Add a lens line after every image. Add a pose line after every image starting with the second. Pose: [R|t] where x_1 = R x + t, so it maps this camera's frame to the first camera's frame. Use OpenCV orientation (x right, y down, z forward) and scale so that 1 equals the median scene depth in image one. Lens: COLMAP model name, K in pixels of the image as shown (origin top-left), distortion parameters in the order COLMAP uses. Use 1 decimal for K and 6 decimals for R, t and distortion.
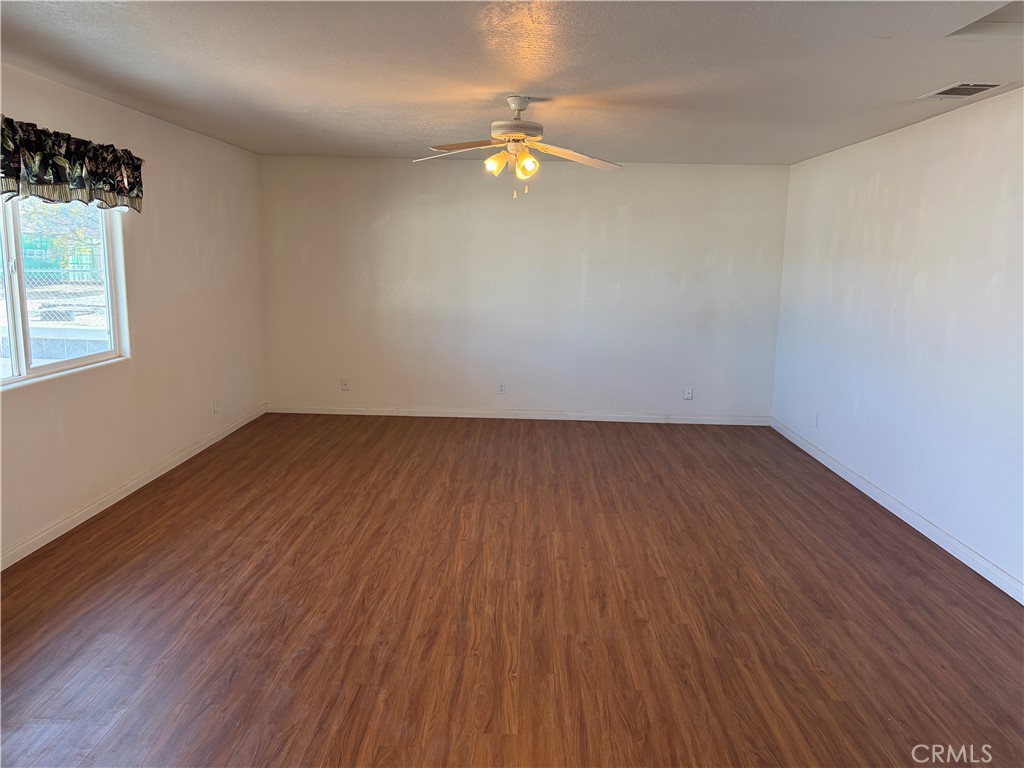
lens RADIAL K [[769.8, 0, 508.8], [0, 769.8, 390.6], [0, 0, 1]] dist [0.009495, -0.003406]
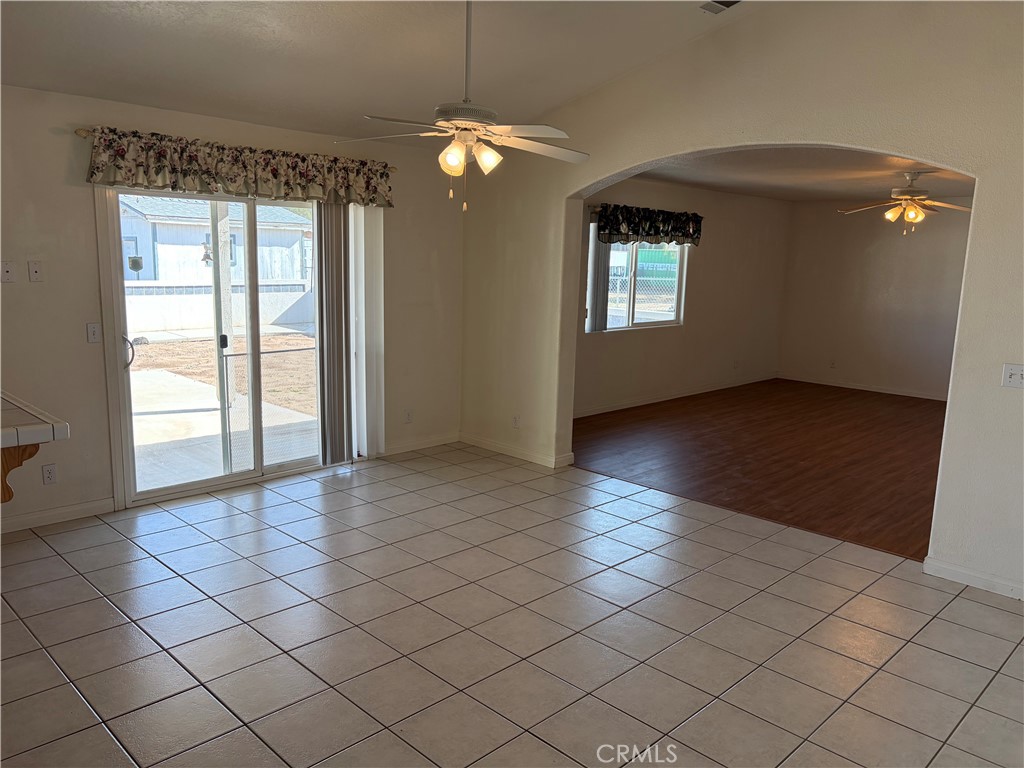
lens RADIAL K [[769.8, 0, 508.8], [0, 769.8, 390.6], [0, 0, 1]] dist [0.009495, -0.003406]
pose [[0.722110, 0.116354, -0.681923, 0.550770], [-0.128611, 0.991148, 0.032926, 0.121618], [0.679718, 0.063927, 0.730683, -0.704053]]
